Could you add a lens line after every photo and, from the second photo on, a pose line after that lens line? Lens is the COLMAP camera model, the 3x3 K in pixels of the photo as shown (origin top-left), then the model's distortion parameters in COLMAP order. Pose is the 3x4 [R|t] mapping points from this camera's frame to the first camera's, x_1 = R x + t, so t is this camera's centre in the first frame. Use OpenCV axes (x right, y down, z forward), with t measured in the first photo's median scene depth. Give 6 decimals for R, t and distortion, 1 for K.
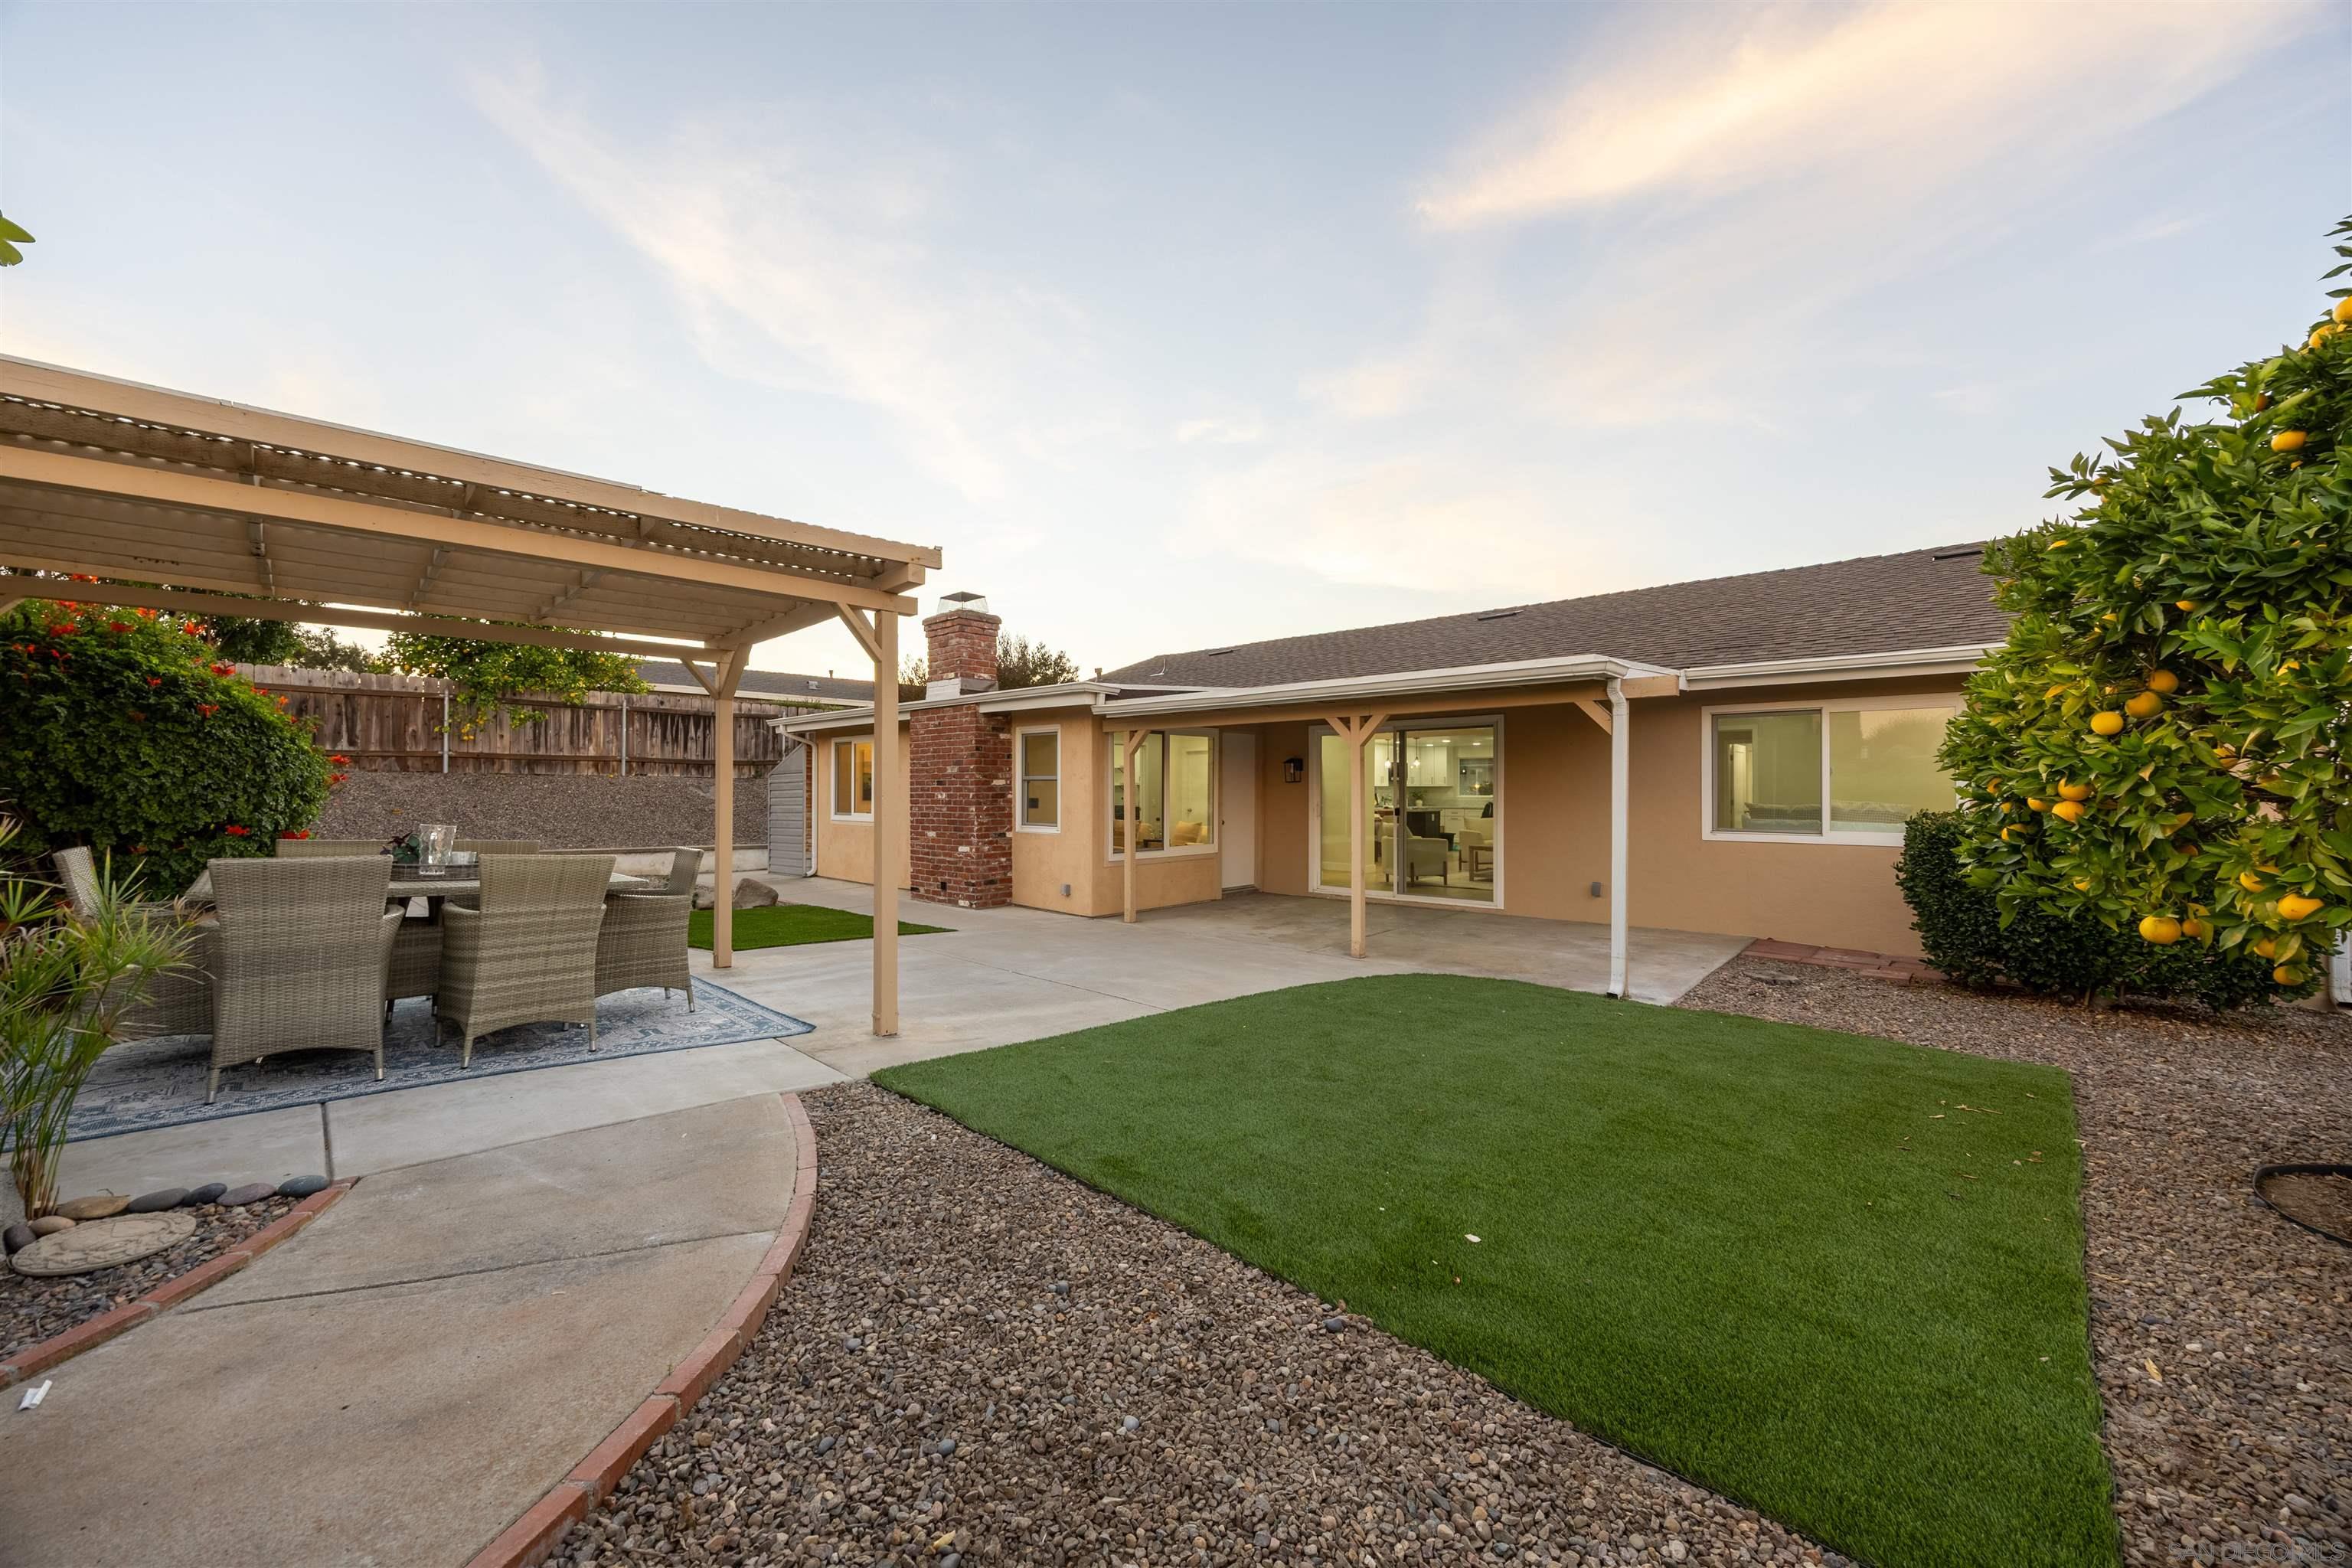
lens RADIAL K [[918.4, 0, 1169.0], [0, 918.4, 784.1], [0, 0, 1]] dist [-0.004841, -0.000309]
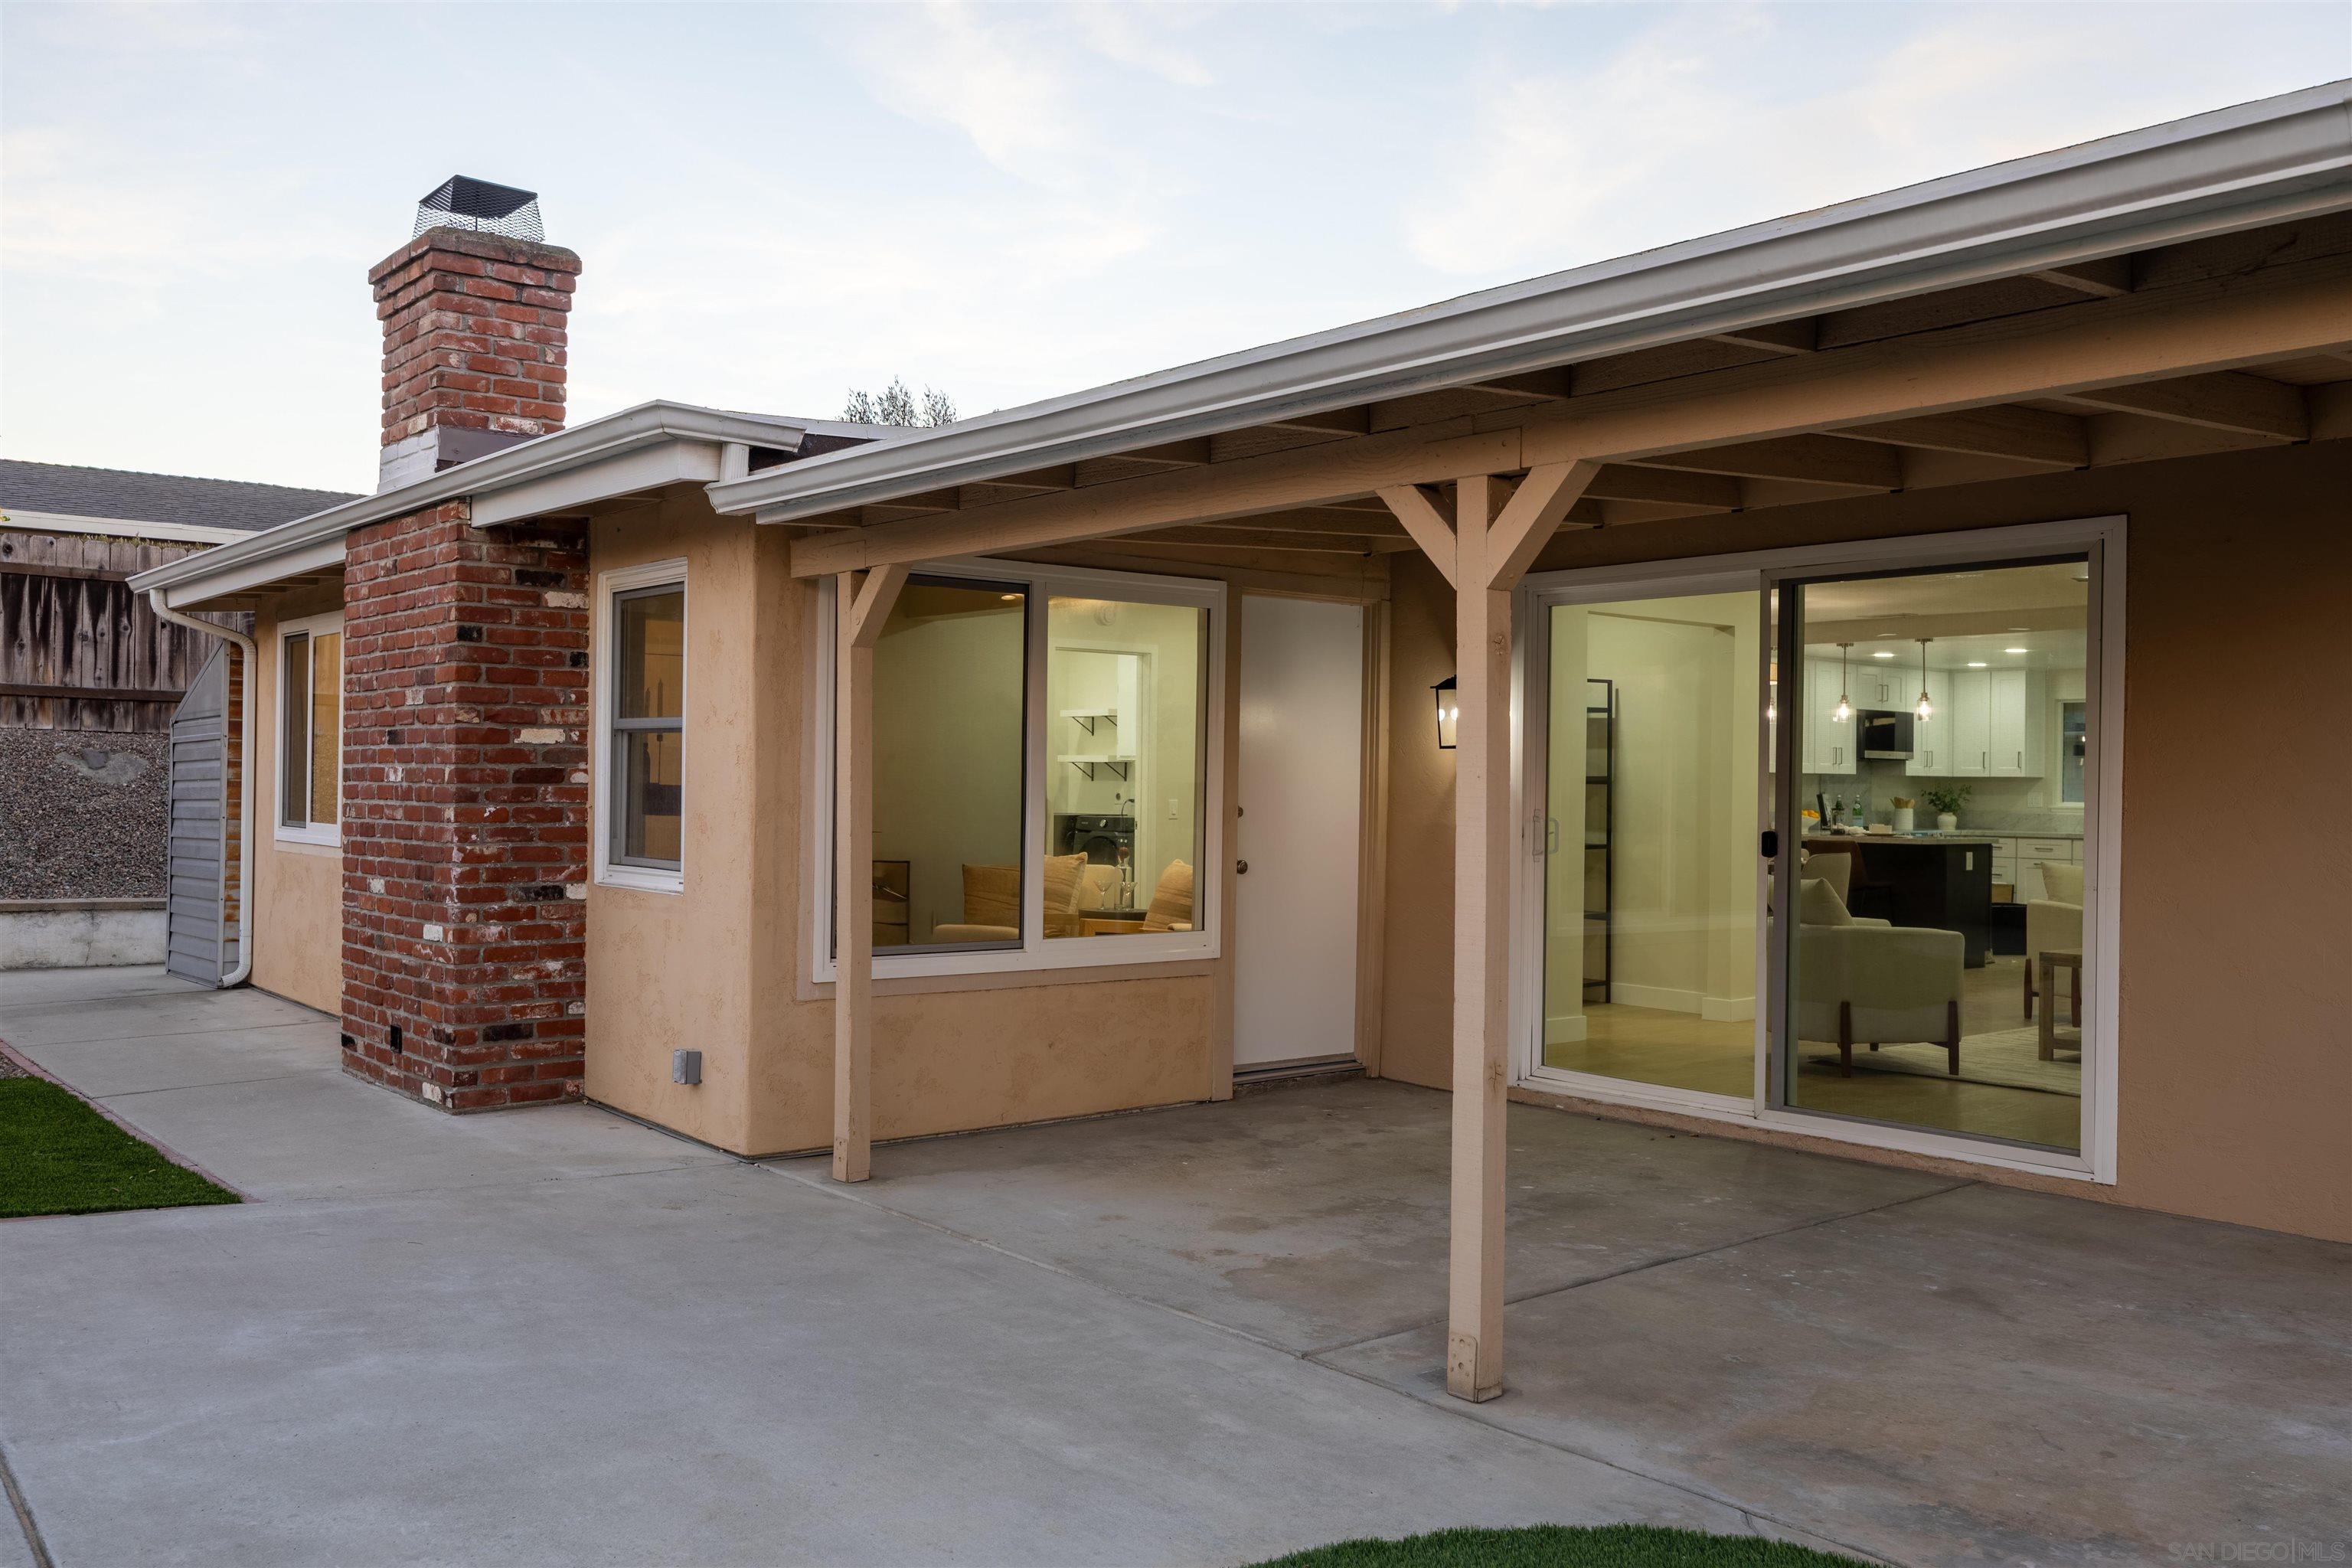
lens RADIAL K [[1952.7, 0, 1176.0], [0, 1952.7, 784.0], [0, 0, 1]] dist [0.009190, 0.001797]
pose [[0.989680, 0.012491, -0.142751, 0.146034], [-0.011779, 0.999914, 0.005828, 0.008580], [0.142811, -0.004087, 0.989741, 0.320288]]
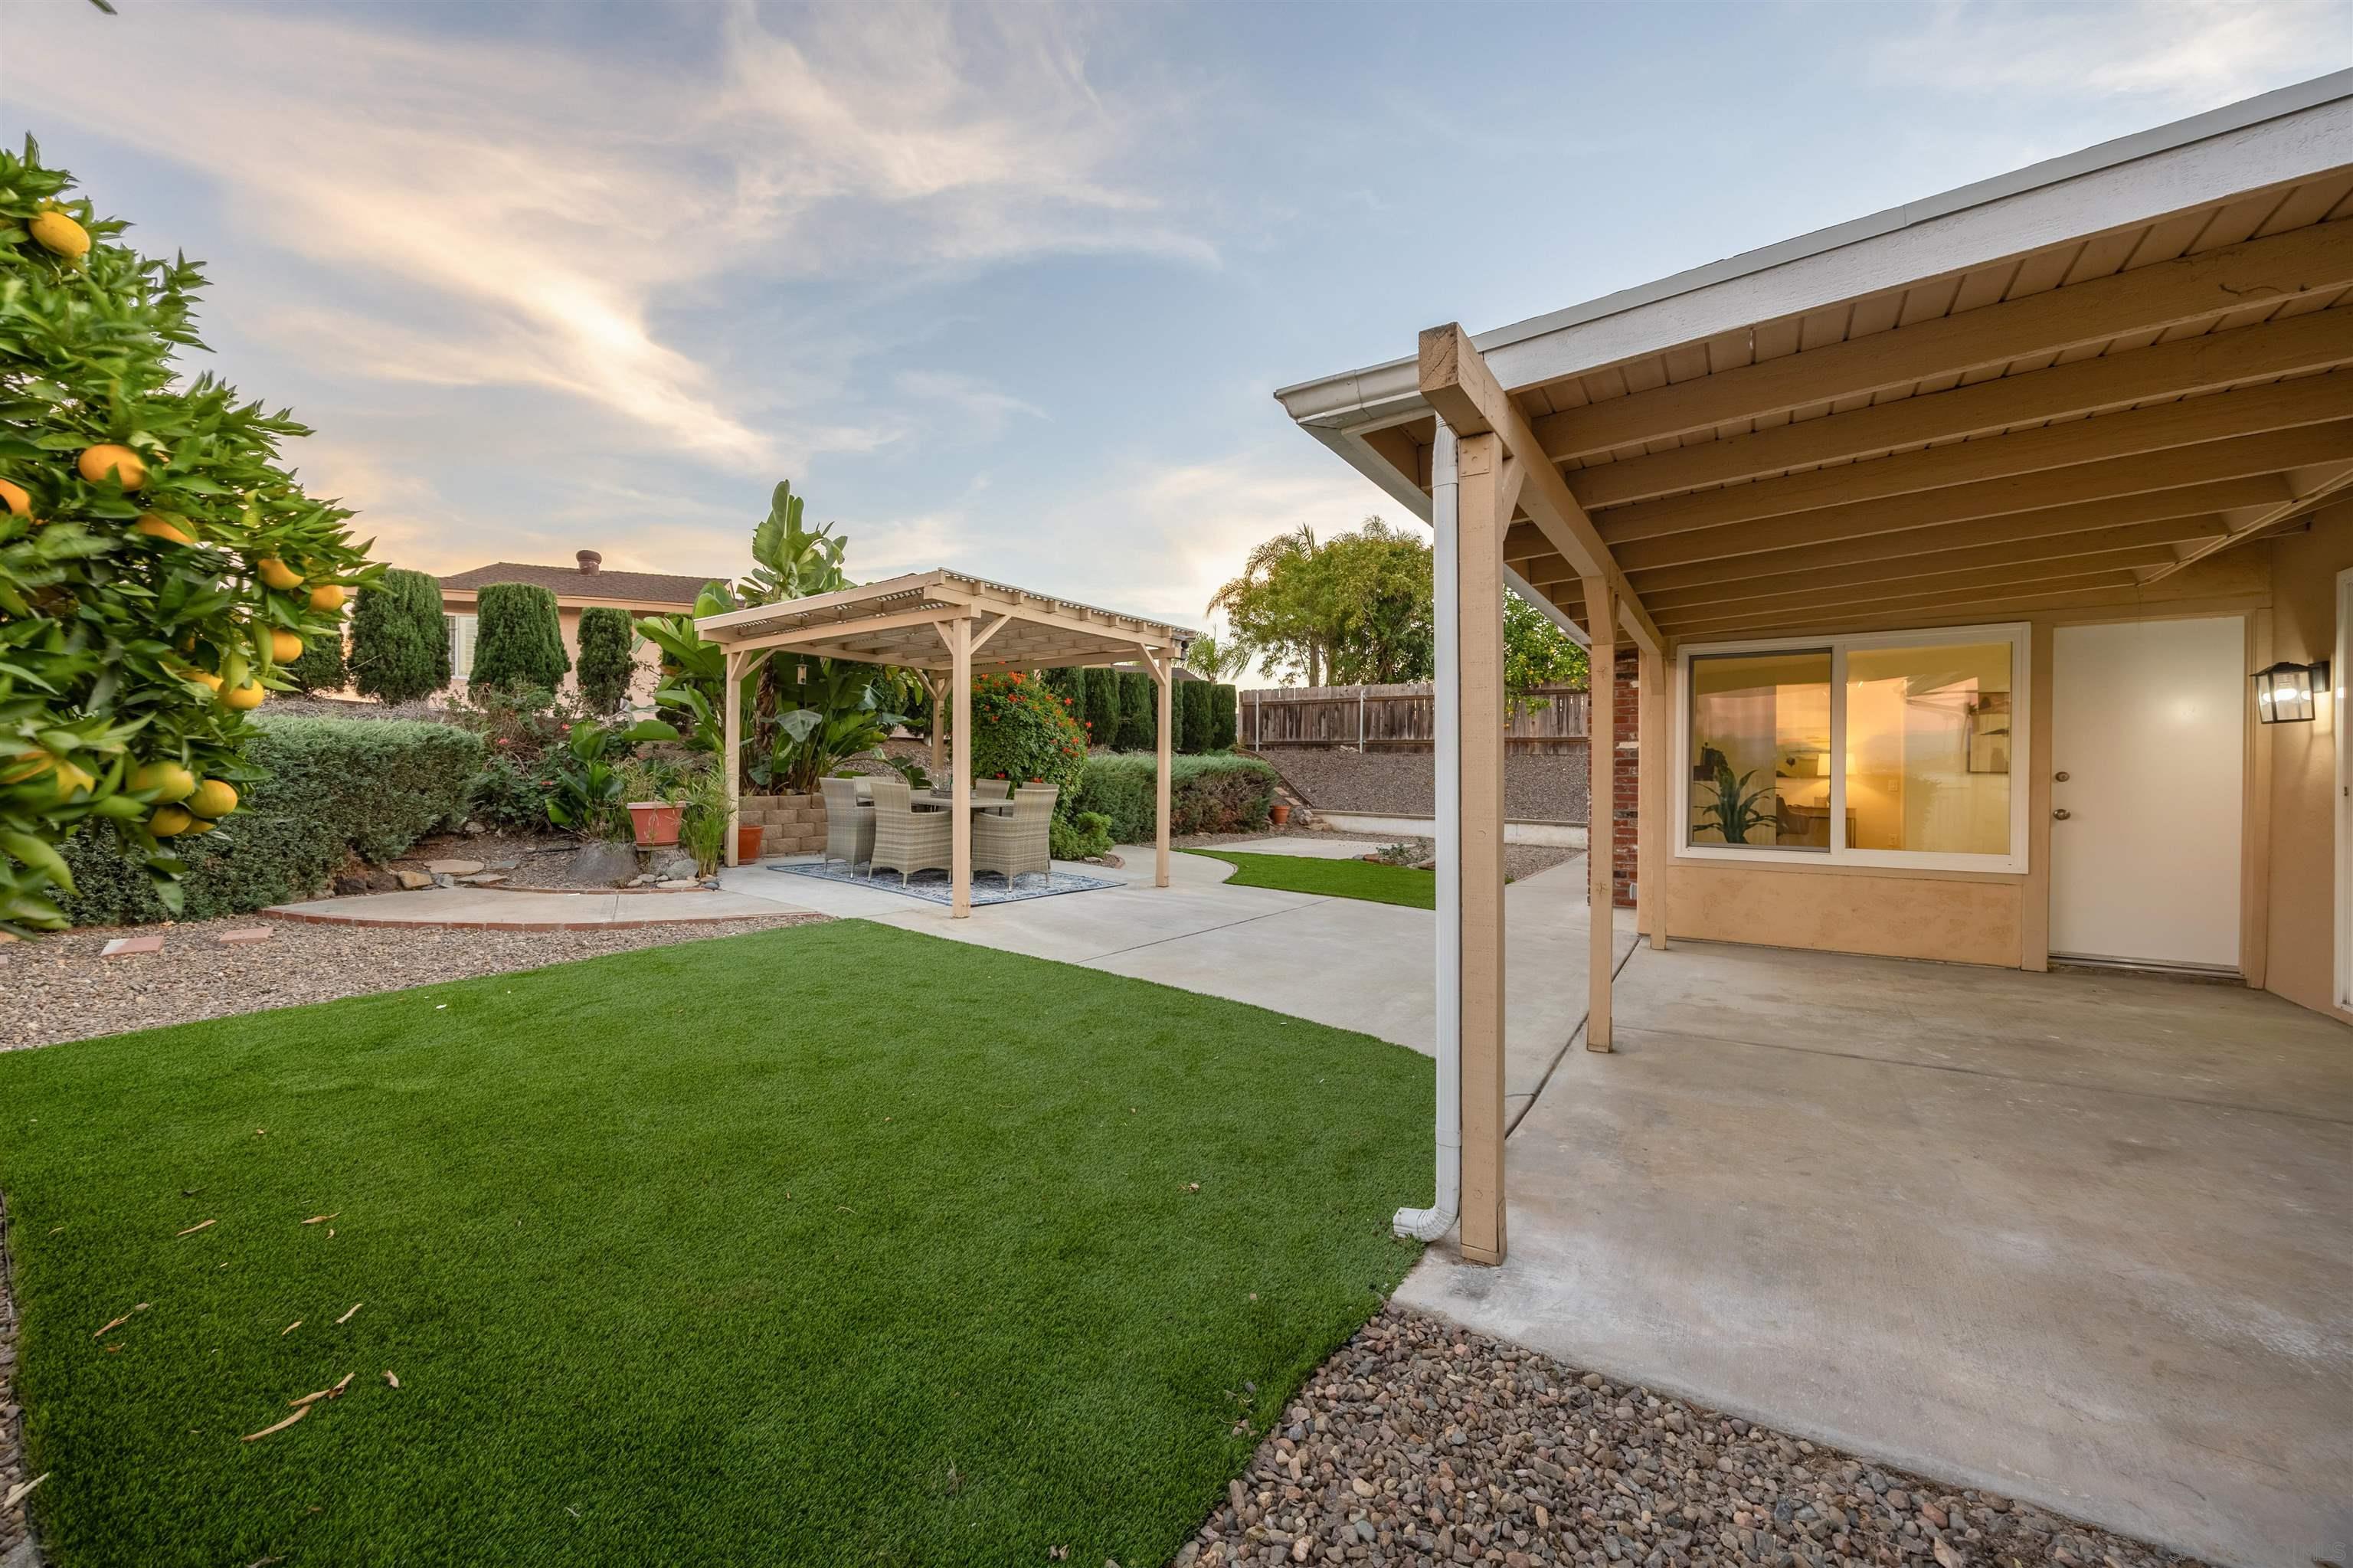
lens RADIAL K [[918.8, 0, 1169.5], [0, 918.8, 784.1], [0, 0, 1]] dist [-0.004841, -0.000309]
pose [[0.142848, 0.008781, -0.989706, 0.504820], [-0.005160, 0.999954, 0.008127, 0.026293], [0.989731, 0.003946, 0.142886, 0.504666]]
